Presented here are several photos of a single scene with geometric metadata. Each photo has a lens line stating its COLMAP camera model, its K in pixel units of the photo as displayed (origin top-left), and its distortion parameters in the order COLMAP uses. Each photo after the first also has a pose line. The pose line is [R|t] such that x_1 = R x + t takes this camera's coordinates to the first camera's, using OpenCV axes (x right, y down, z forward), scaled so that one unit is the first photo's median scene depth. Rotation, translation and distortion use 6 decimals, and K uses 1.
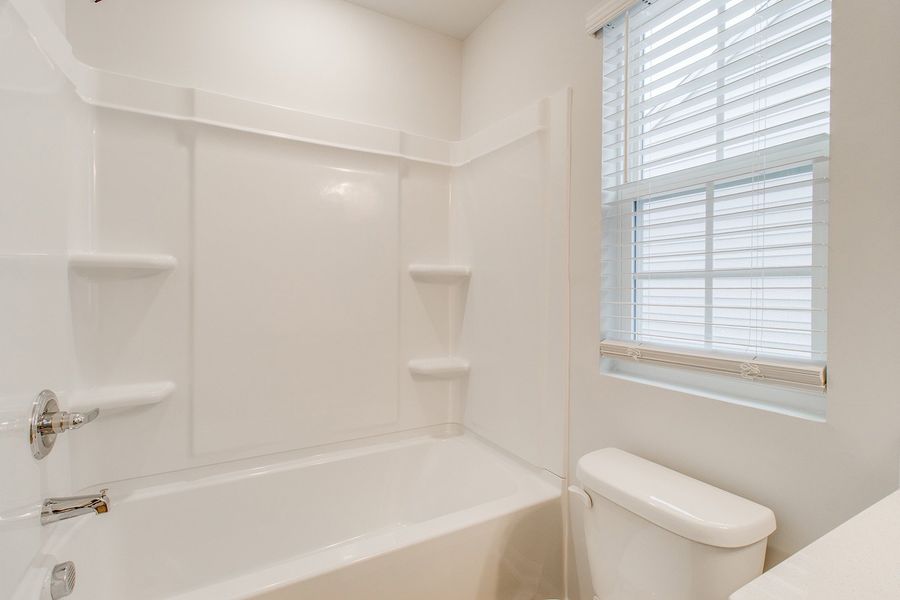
lens RADIAL K [[416.3, 0, 450.6], [0, 416.3, 296.8], [0, 0, 1]] dist [0.007493, -0.000301]
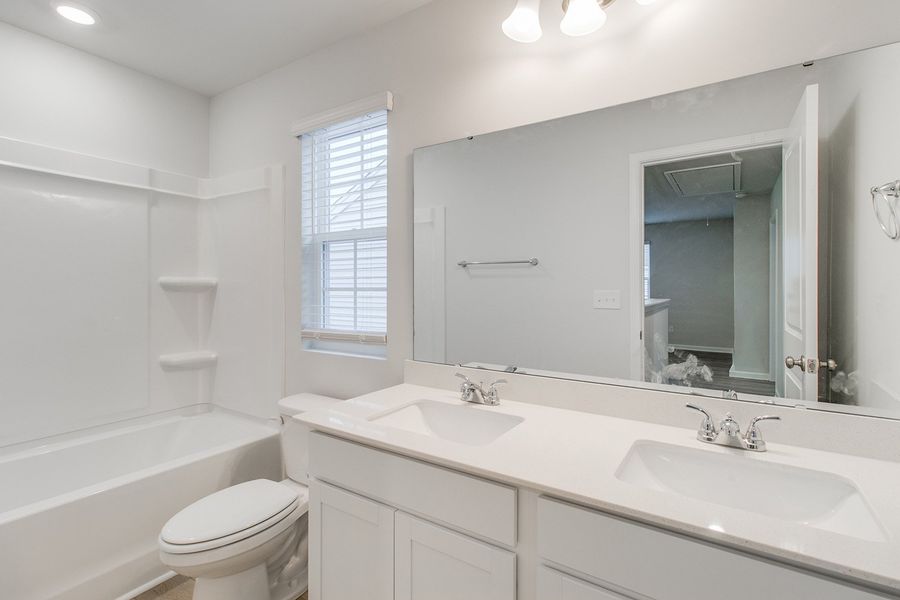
lens RADIAL K [[416.3, 0, 448.7], [0, 416.3, 298.2], [0, 0, 1]] dist [0.007493, -0.000301]
pose [[0.883529, -0.005620, 0.468343, 0.107488], [0.006957, 0.999975, -0.001125, -0.009605], [-0.468325, 0.004252, 0.883546, -0.673775]]
